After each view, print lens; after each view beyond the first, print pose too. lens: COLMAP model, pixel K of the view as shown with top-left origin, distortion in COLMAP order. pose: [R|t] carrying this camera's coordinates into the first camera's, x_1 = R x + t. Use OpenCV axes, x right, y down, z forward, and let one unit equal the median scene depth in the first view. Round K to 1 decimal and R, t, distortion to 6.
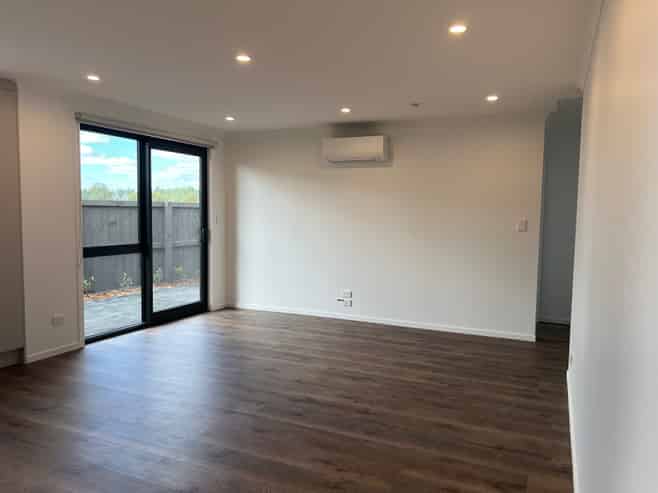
lens RADIAL K [[504.6, 0, 329.0], [0, 504.6, 246.5], [0, 0, 1]] dist [0.057764, -0.000131]
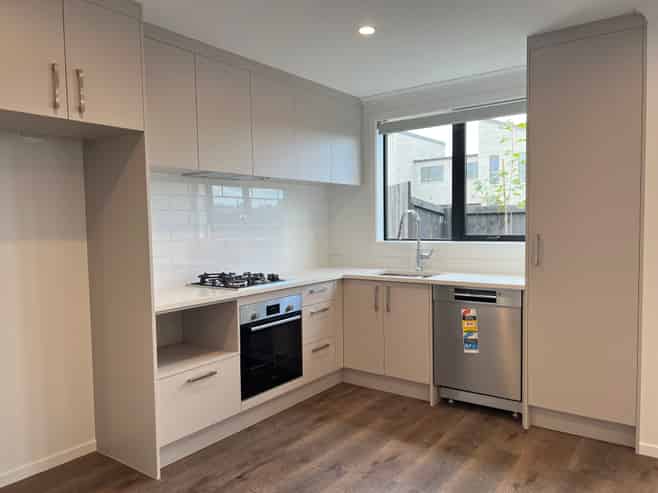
lens RADIAL K [[493.3, 0, 330.0], [0, 493.3, 249.8], [0, 0, 1]] dist [0.029565, 0.001128]
pose [[-0.214288, 0.048177, -0.975582, 0.100182], [-0.053854, 0.996681, 0.061048, -0.044949], [0.975285, 0.065621, -0.210982, 0.778789]]
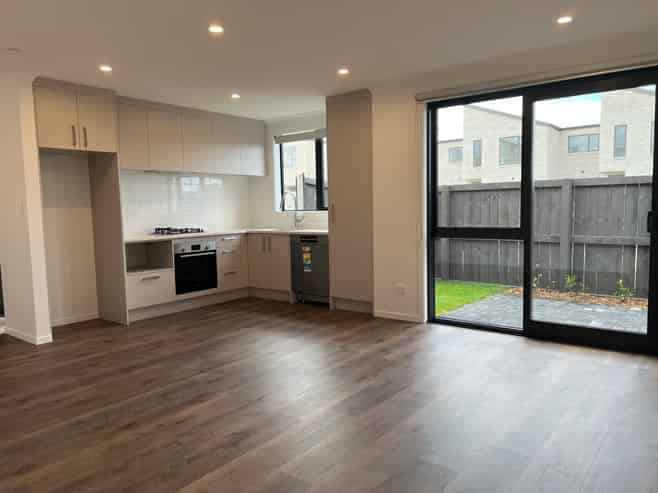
lens RADIAL K [[504.6, 0, 329.0], [0, 504.6, 246.5], [0, 0, 1]] dist [0.057764, -0.000131]
pose [[-0.251206, 0.070053, -0.965395, 0.631723], [-0.047987, 0.995250, 0.084706, -0.040265], [0.966743, 0.067605, -0.246651, 1.233090]]
